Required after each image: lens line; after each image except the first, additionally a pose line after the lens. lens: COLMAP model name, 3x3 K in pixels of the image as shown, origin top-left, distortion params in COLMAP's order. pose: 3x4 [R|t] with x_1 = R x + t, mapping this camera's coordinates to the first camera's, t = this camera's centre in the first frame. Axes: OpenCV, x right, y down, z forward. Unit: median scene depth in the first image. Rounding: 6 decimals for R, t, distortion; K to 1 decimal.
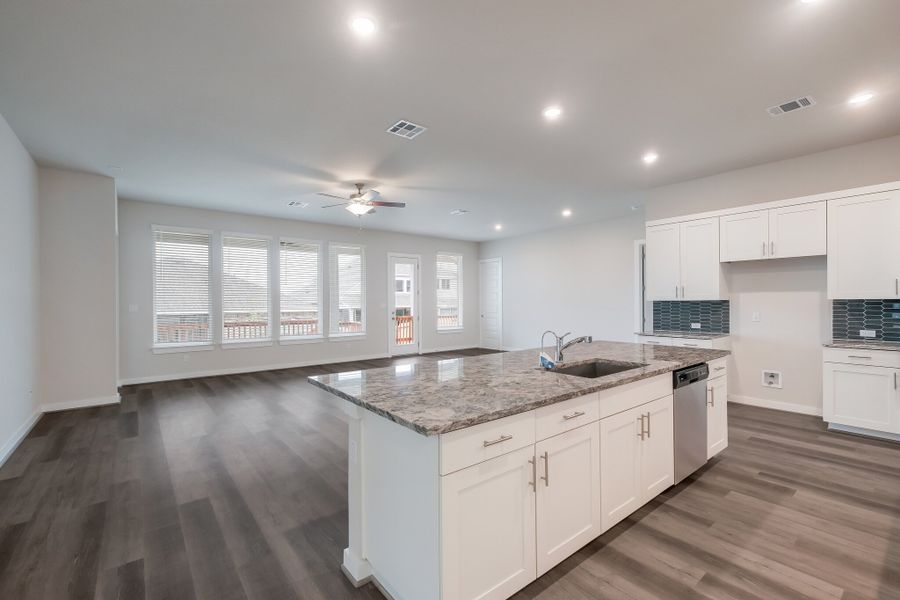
lens RADIAL K [[392.4, 0, 450.3], [0, 392.4, 304.1], [0, 0, 1]] dist [0.000056, -0.000019]
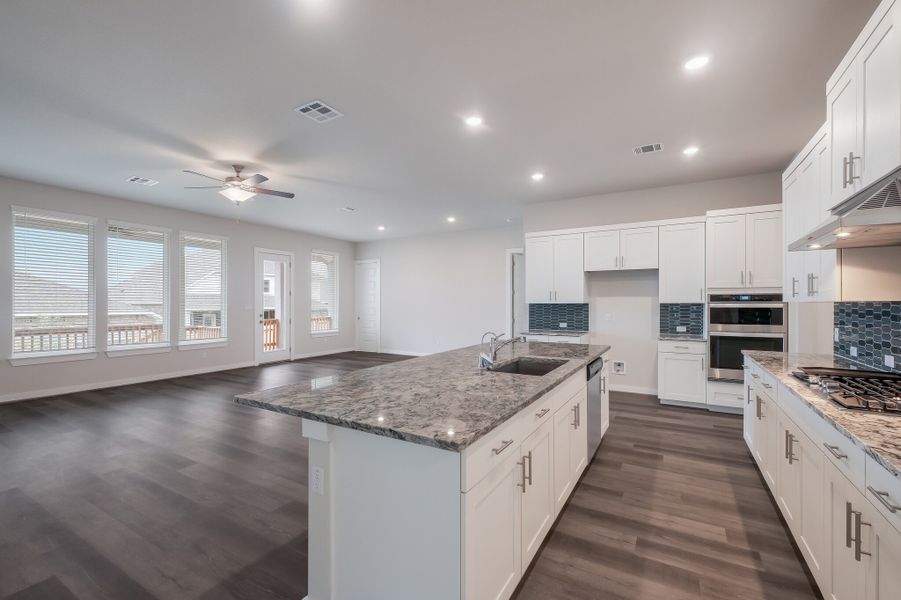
lens RADIAL K [[387.3, 0, 449.9], [0, 387.3, 304.5], [0, 0, 1]] dist [-0.000347, -0.000042]
pose [[0.935091, 0.004802, 0.354376, -0.144166], [-0.003196, 0.999982, -0.005116, 0.000934], [-0.354394, 0.003652, 0.935089, 0.063047]]
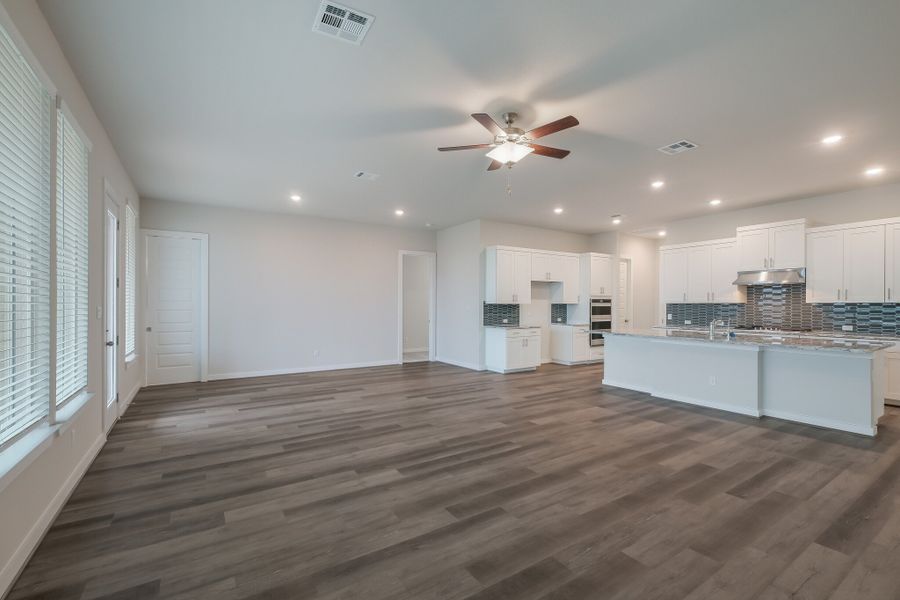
lens RADIAL K [[392.4, 0, 450.3], [0, 392.4, 304.1], [0, 0, 1]] dist [0.000056, -0.000019]
pose [[0.099576, 0.009899, 0.994981, -1.307517], [0.002934, 0.999943, -0.010242, 0.009660], [-0.995026, 0.003939, 0.099541, 1.557137]]
